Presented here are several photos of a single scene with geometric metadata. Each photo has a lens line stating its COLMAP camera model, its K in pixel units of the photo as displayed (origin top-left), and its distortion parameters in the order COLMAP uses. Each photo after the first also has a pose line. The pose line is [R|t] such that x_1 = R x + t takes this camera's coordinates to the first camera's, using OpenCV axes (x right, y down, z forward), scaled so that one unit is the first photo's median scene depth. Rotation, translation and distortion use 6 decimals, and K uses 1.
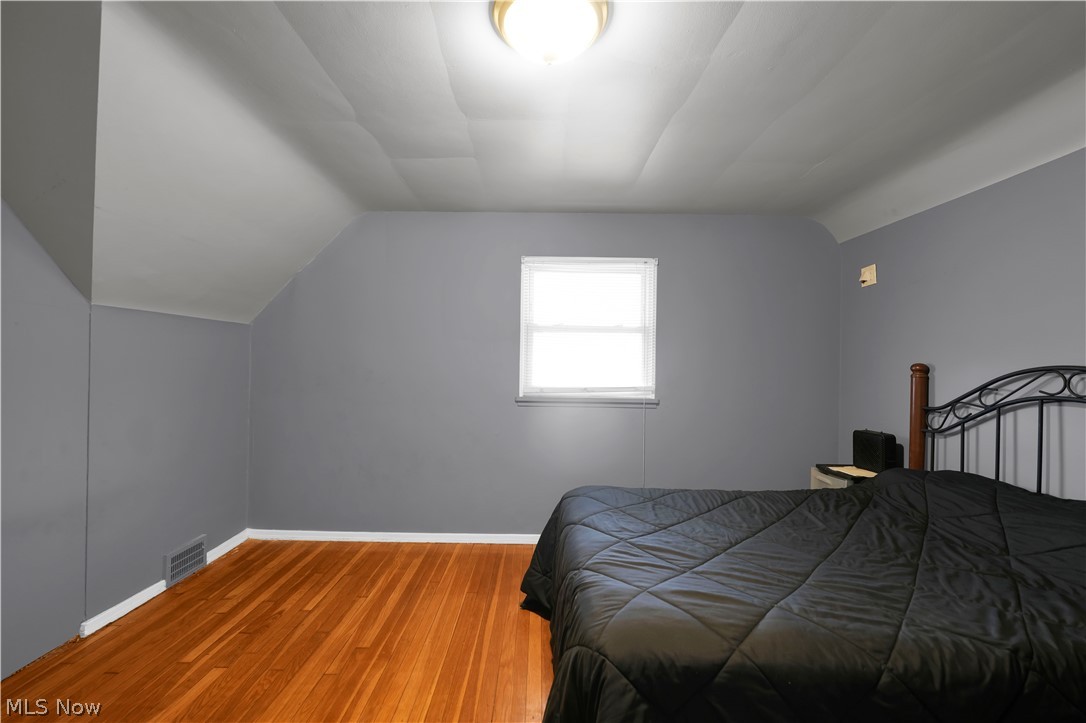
lens RADIAL K [[439.5, 0, 540.5], [0, 439.5, 361.8], [0, 0, 1]] dist [-0.004379, 0.000803]
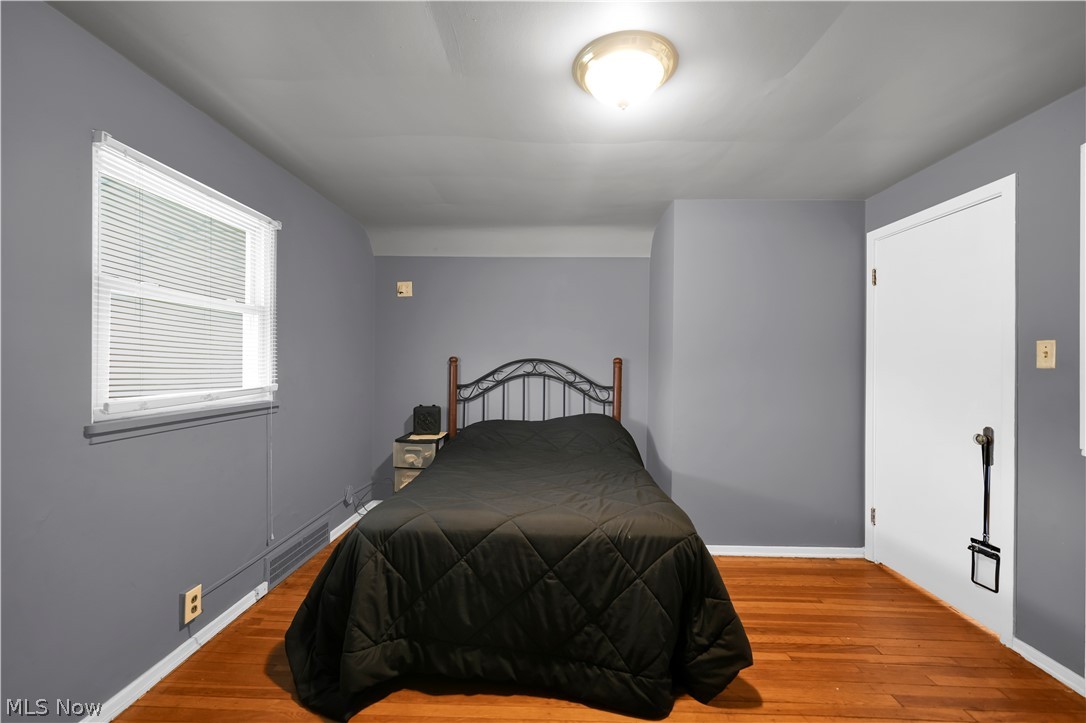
lens RADIAL K [[439.5, 0, 542.9], [0, 439.5, 359.9], [0, 0, 1]] dist [-0.004379, 0.000803]
pose [[0.031946, -0.007538, 0.999461, -0.722677], [-0.014201, 0.999867, 0.007995, -0.001294], [-0.999389, -0.014449, 0.031835, 0.712622]]
